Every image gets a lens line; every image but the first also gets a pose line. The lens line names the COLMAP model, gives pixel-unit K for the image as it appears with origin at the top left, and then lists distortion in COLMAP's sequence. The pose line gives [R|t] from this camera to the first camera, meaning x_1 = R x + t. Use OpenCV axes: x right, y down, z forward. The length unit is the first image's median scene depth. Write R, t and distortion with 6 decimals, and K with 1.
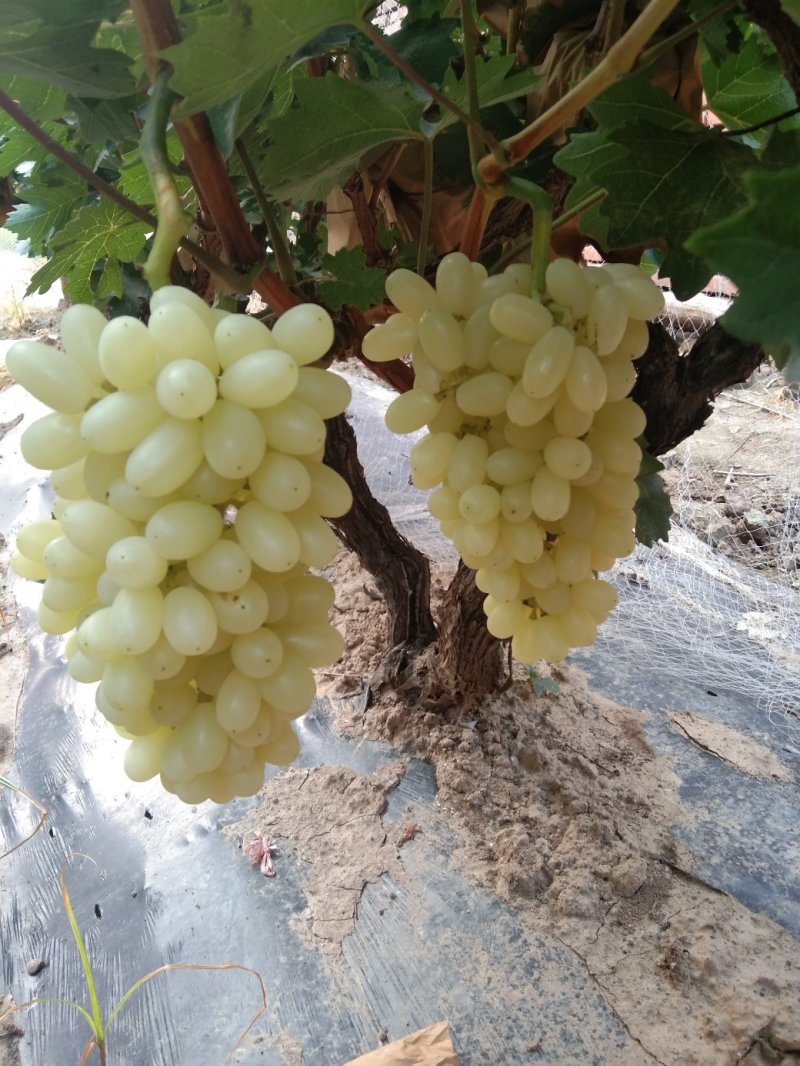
lens RADIAL K [[945.6, 0, 400.0], [0, 945.6, 533.0], [0, 0, 1]] dist [0.172590, -0.439742]
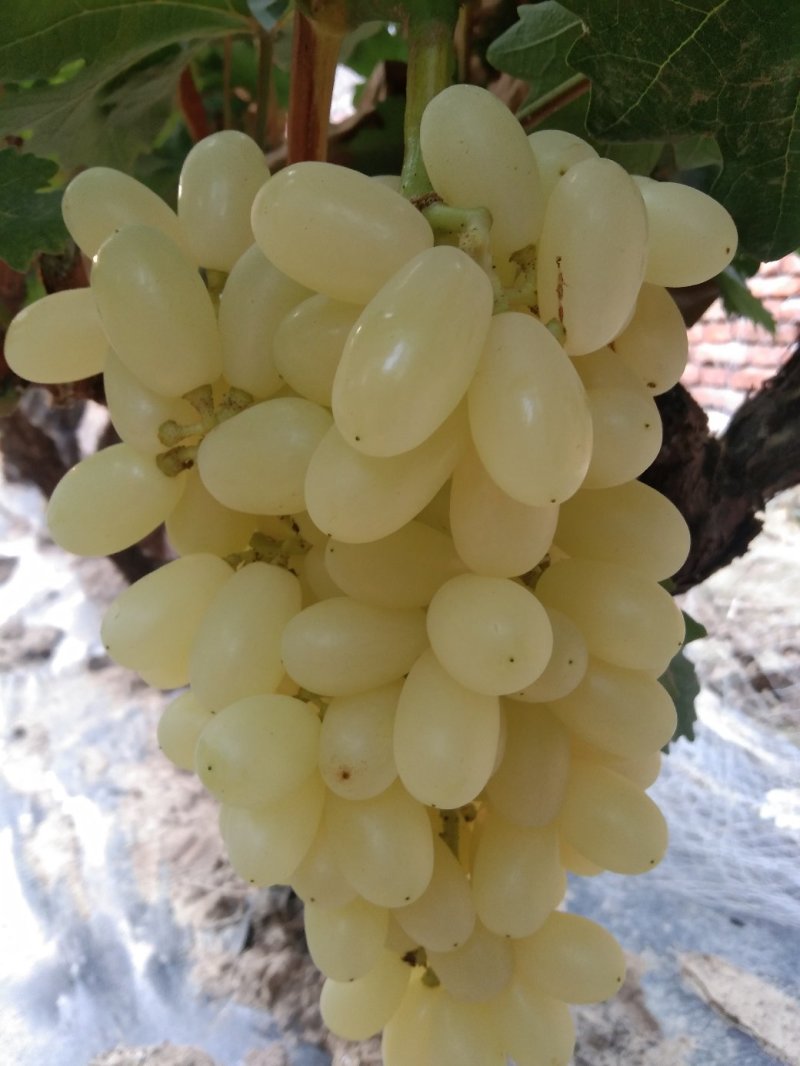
lens RADIAL K [[929.7, 0, 395.0], [0, 929.7, 540.1], [0, 0, 1]] dist [-0.012585, -0.005596]
pose [[0.999781, 0.020477, 0.004235, 0.067671], [-0.019862, 0.993310, -0.113754, -0.035678], [-0.006536, 0.113645, 0.993500, 0.314339]]
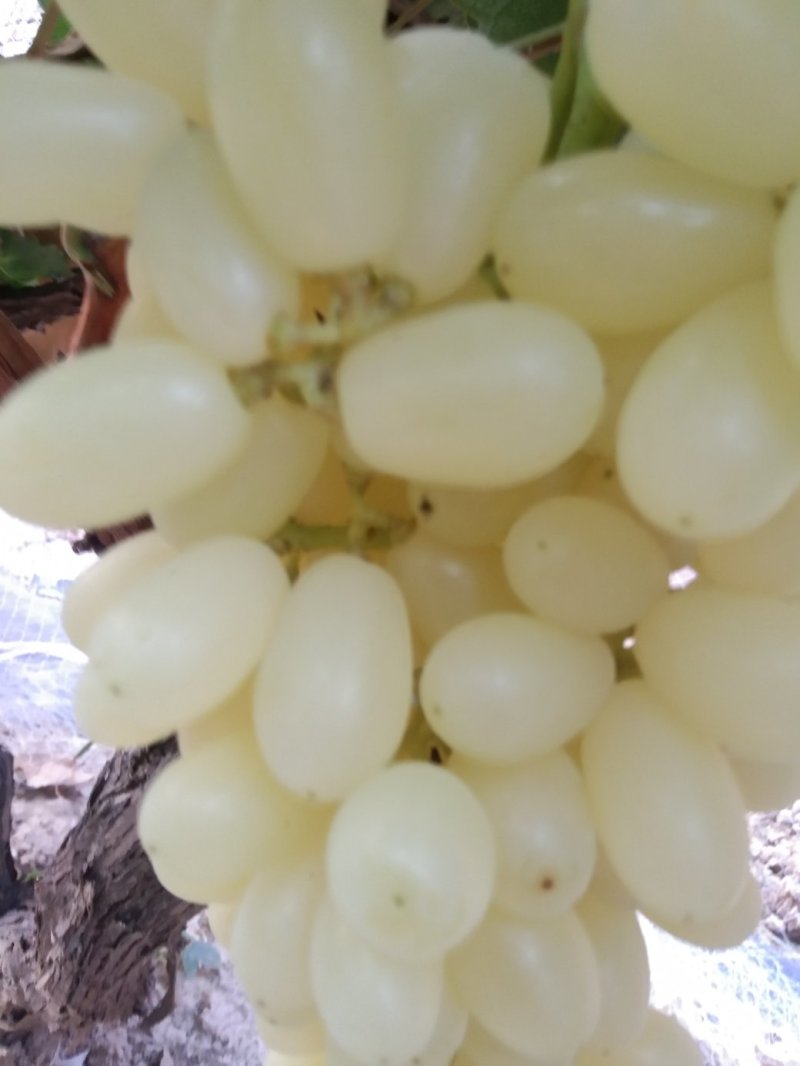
lens RADIAL K [[928.6, 0, 400.0], [0, 928.6, 533.0], [0, 0, 1]] dist [0.044351, -0.105325]
pose [[0.901360, 0.071633, 0.427106, -0.010807], [-0.016407, 0.991166, -0.131611, -0.039319], [-0.432761, 0.111621, 0.894572, 0.395522]]
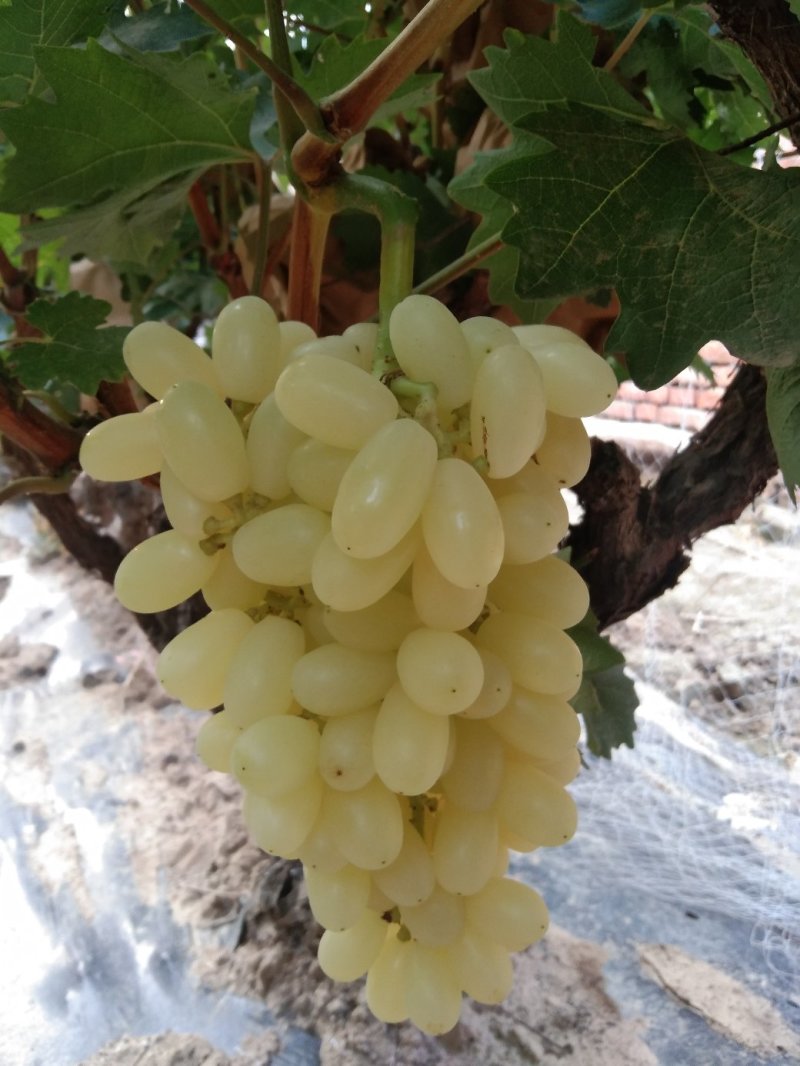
lens RADIAL K [[928.6, 0, 400.0], [0, 928.6, 533.0], [0, 0, 1]] dist [0.044351, -0.105325]
pose [[0.999473, 0.015335, 0.028618, 0.068070], [-0.011438, 0.991226, -0.131683, -0.042166], [-0.030387, 0.131286, 0.990879, 0.239303]]
